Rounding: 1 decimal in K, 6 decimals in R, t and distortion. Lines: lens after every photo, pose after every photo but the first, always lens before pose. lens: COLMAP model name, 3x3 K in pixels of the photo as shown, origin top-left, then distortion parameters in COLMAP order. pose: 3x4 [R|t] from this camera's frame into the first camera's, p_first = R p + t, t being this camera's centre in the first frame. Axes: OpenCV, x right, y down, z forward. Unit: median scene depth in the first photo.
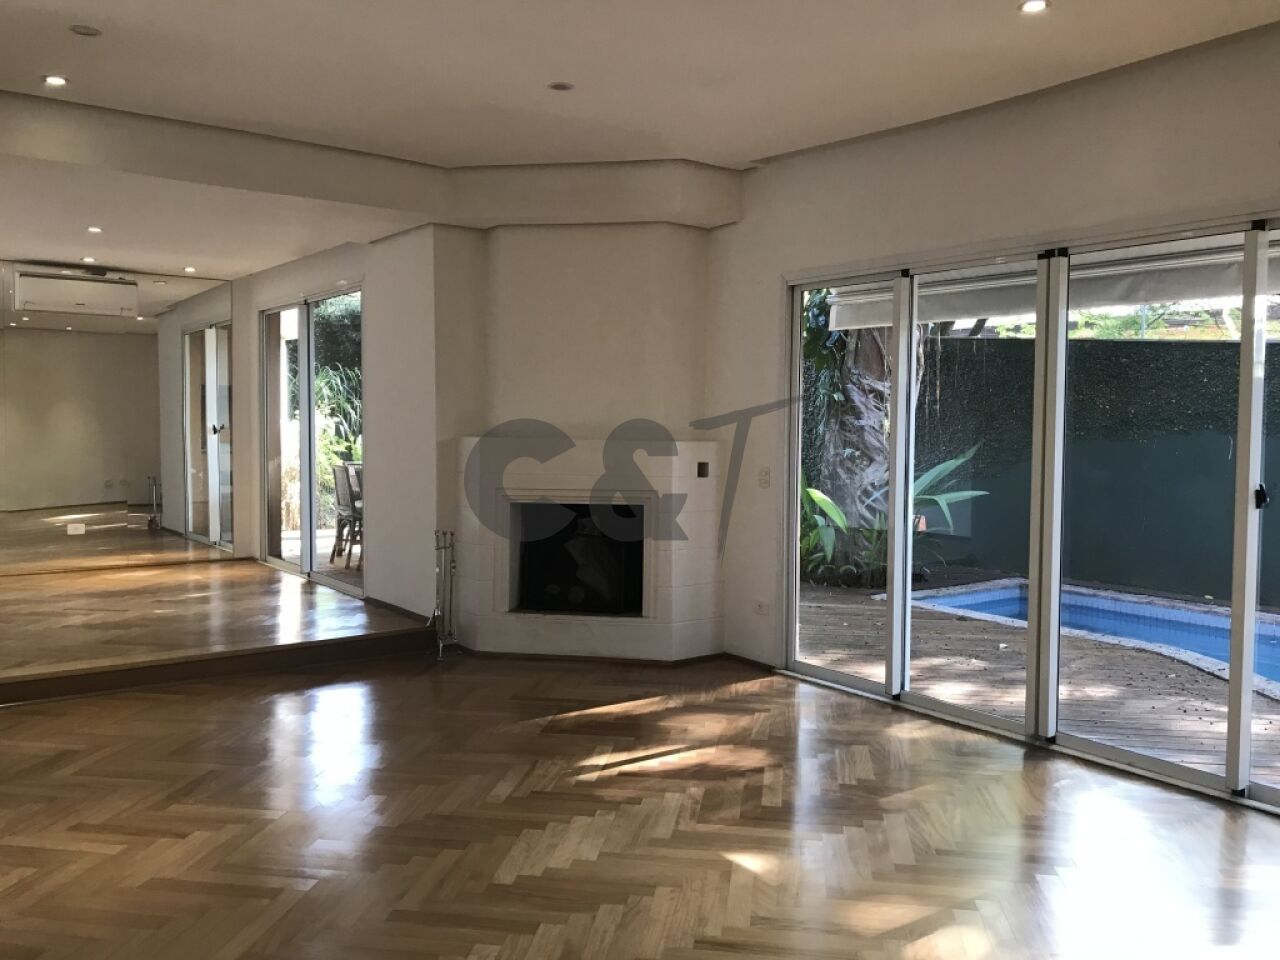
lens RADIAL K [[1050.3, 0, 640.0], [0, 1050.3, 480.0], [0, 0, 1]] dist [0.033588, 0.006107]
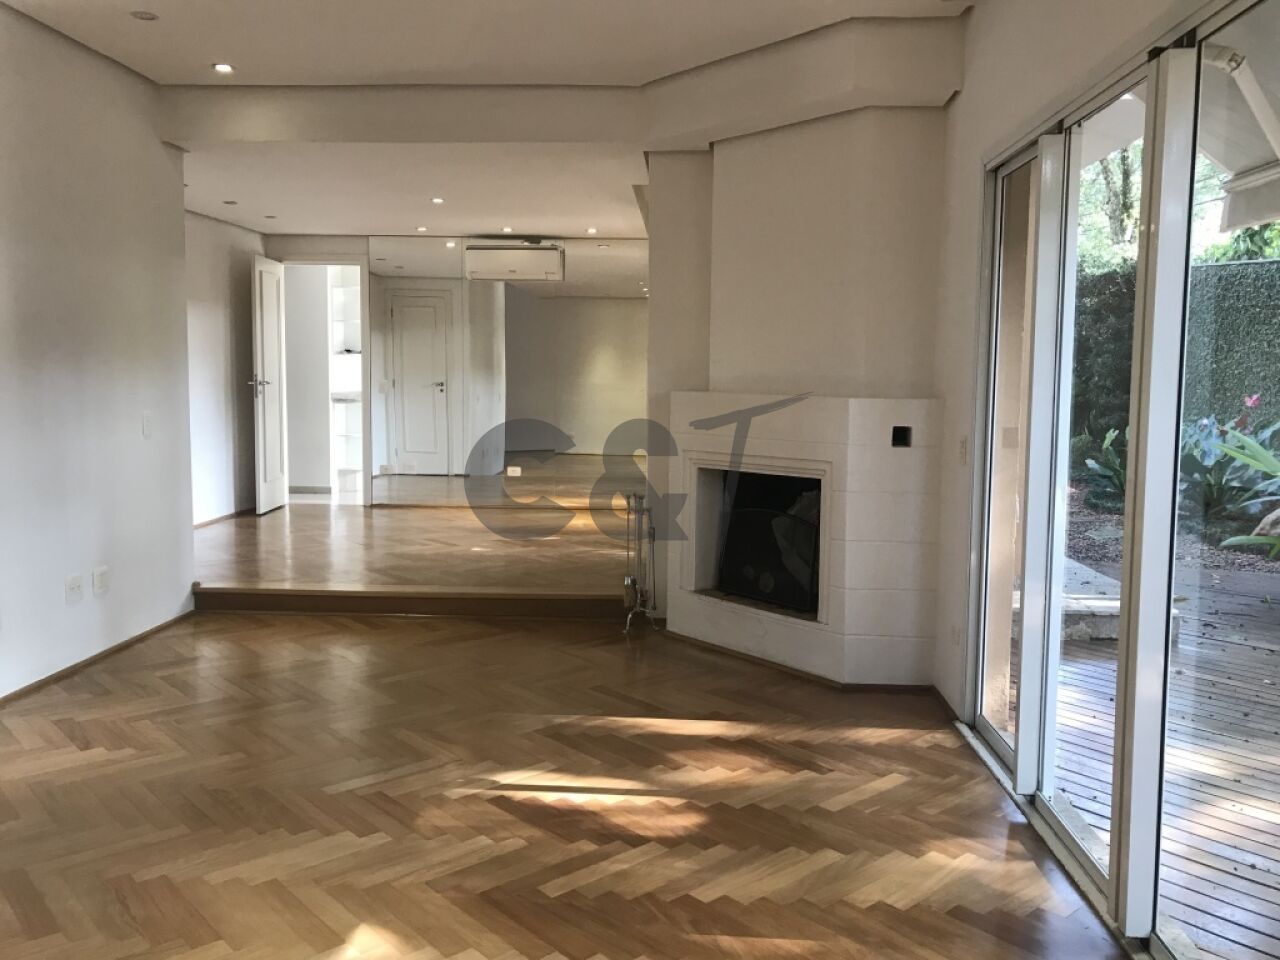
lens RADIAL K [[1060.1, 0, 638.7], [0, 1060.1, 472.0], [0, 0, 1]] dist [0.038843, -0.002552]
pose [[0.766283, 0.057910, -0.639888, 0.467601], [-0.040407, 0.998302, 0.041957, -0.010616], [0.641231, -0.006295, 0.767322, 0.353544]]
